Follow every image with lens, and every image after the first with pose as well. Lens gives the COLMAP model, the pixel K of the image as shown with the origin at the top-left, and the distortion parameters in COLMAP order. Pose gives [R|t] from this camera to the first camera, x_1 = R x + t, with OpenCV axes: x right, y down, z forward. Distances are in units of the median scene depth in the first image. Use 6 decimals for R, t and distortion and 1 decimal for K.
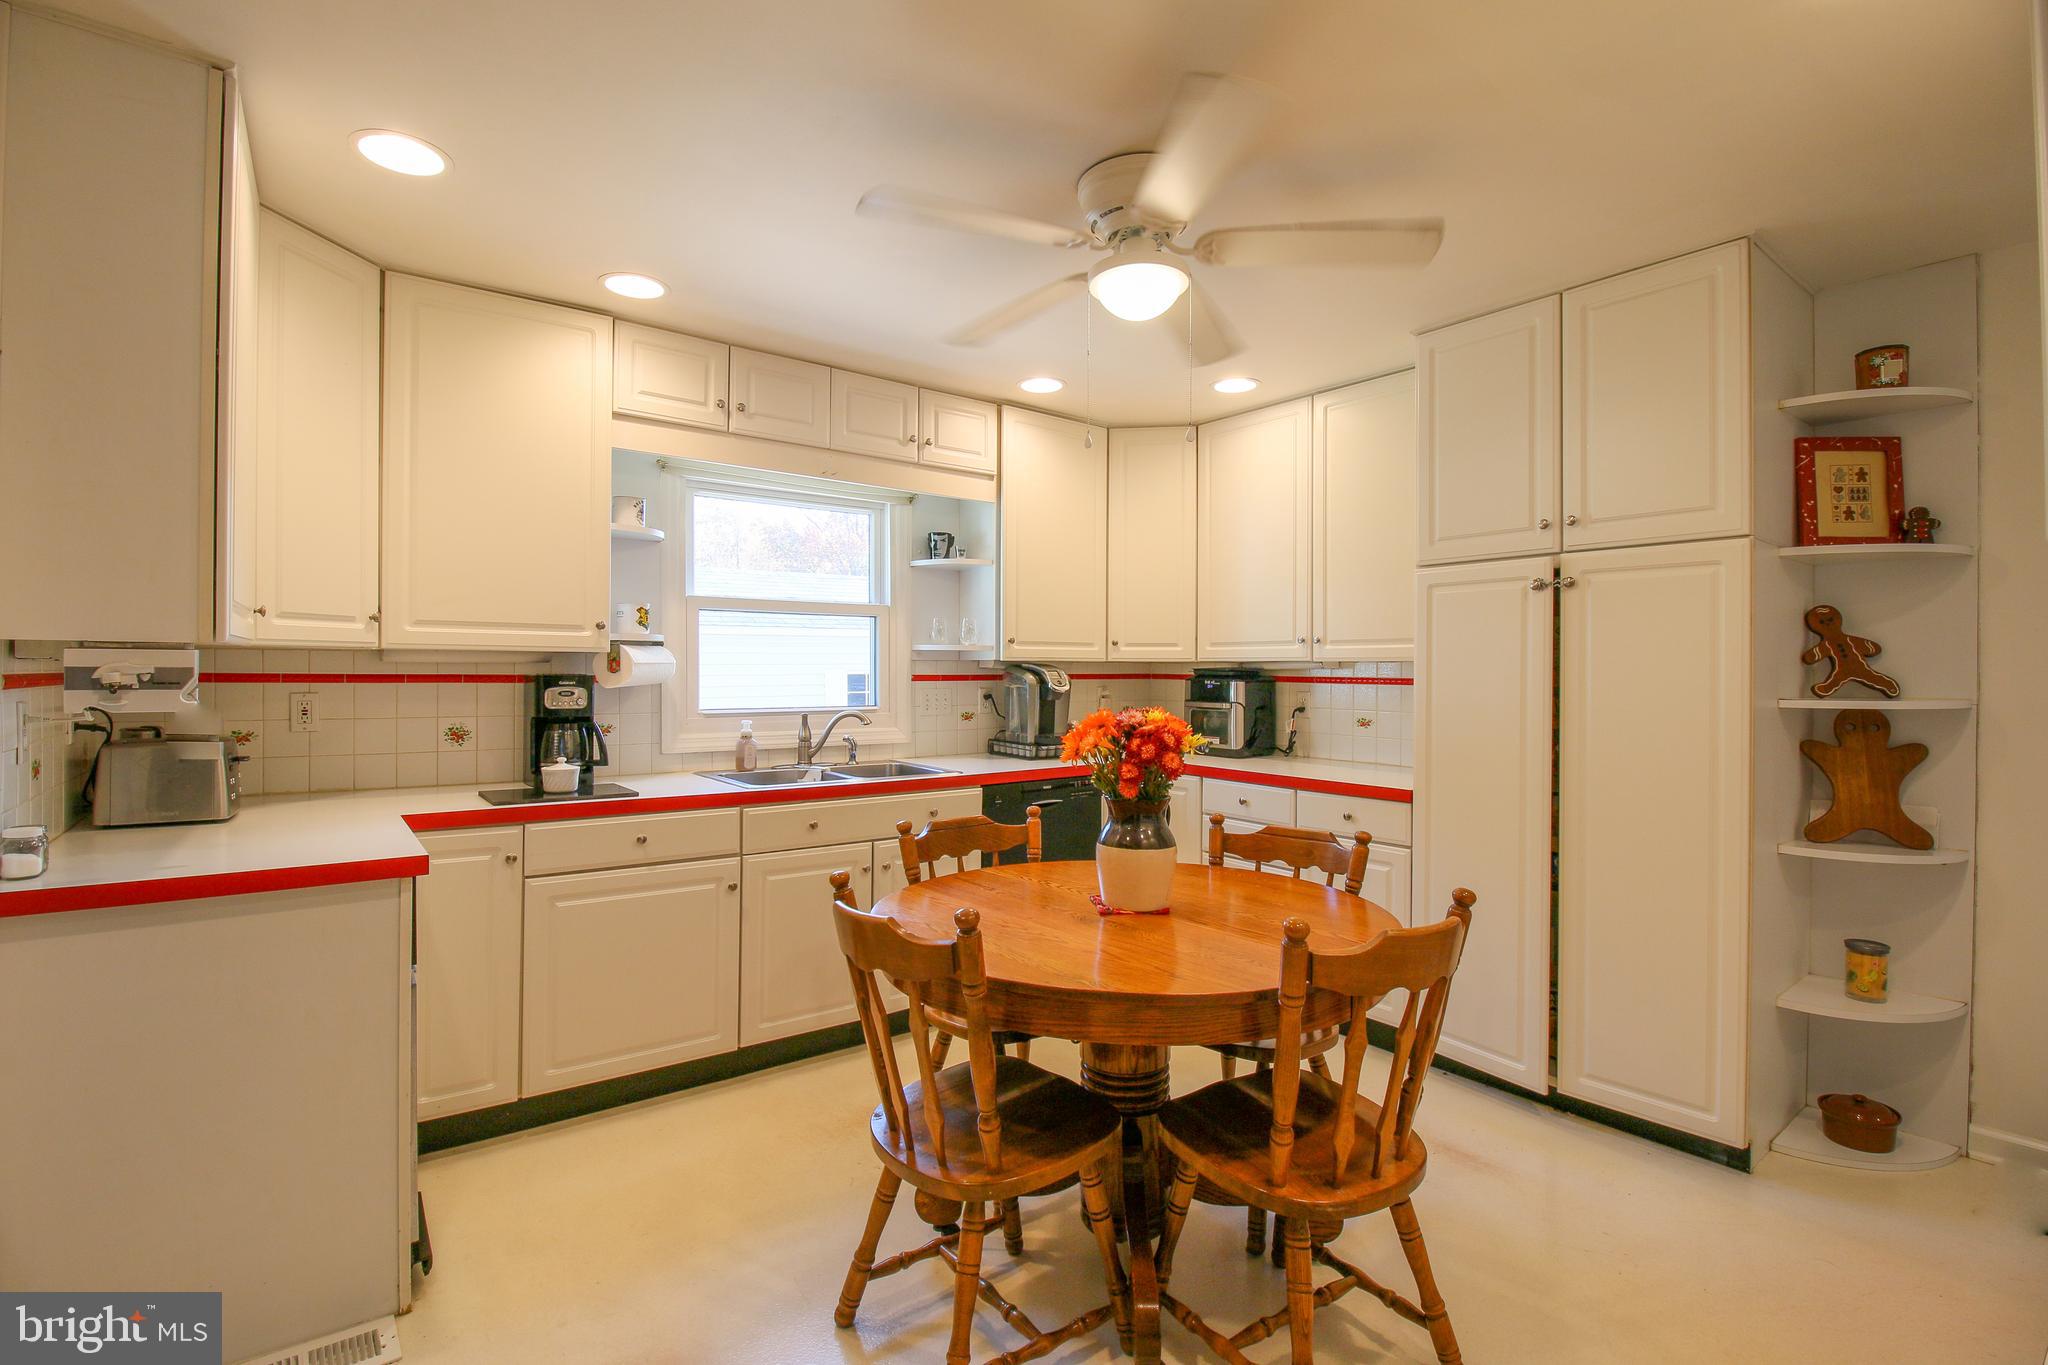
lens RADIAL K [[956.1, 0, 1029.8], [0, 956.1, 691.0], [0, 0, 1]] dist [0.002764, 0.000904]
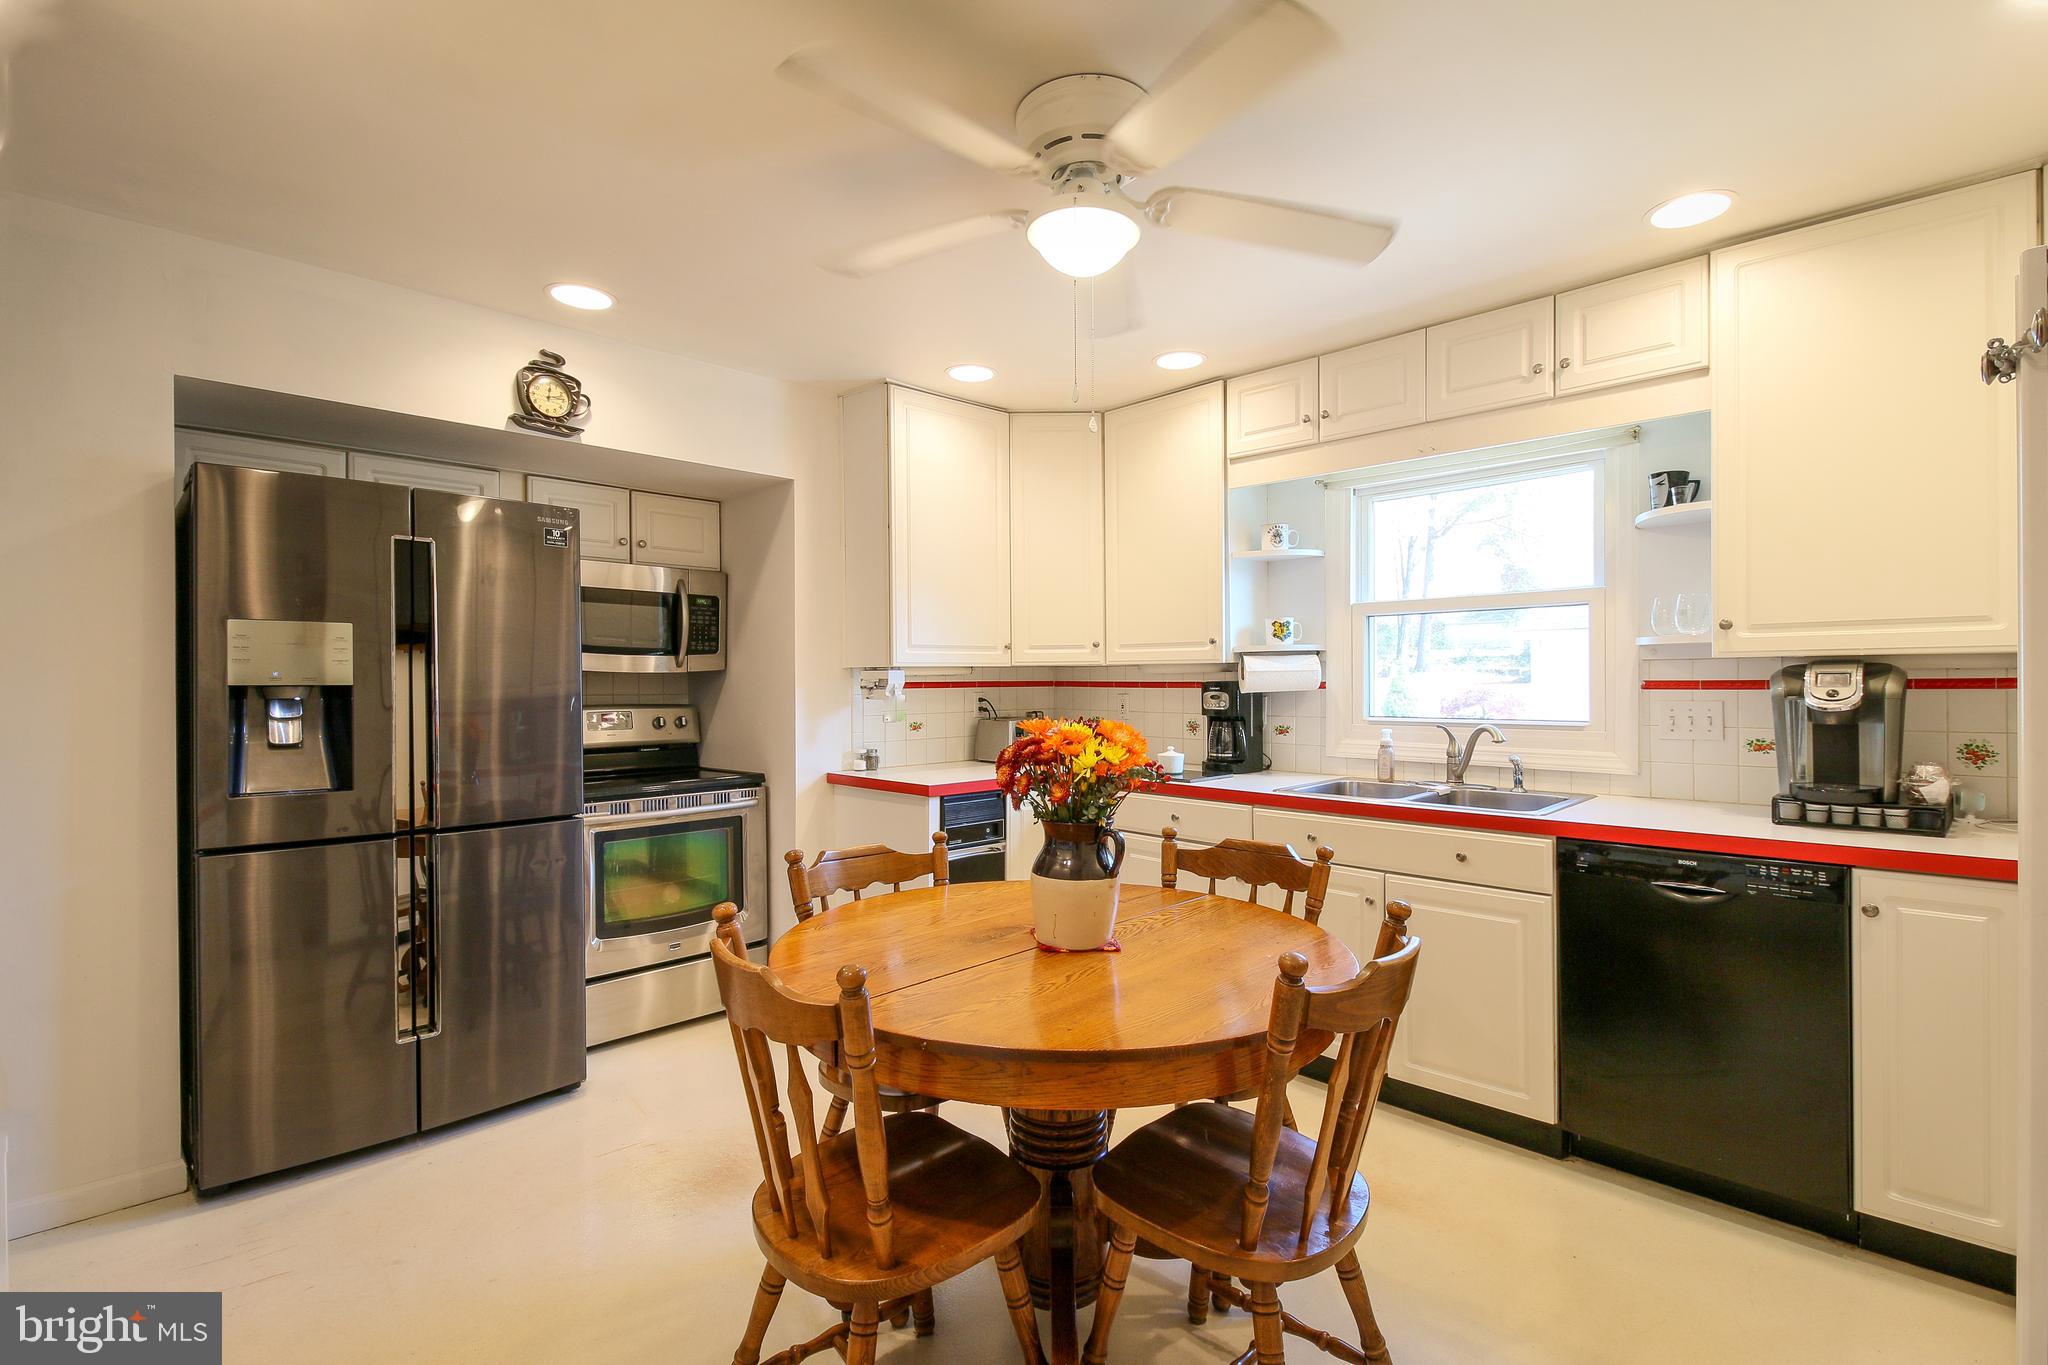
lens RADIAL K [[956.1, 0, 1025.3], [0, 956.1, 685.7], [0, 0, 1]] dist [0.002764, 0.000904]
pose [[0.114068, 0.002085, -0.993471, 0.601094], [-0.014387, 0.999896, 0.000446, -0.007655], [0.993369, 0.014242, 0.114086, 0.527673]]
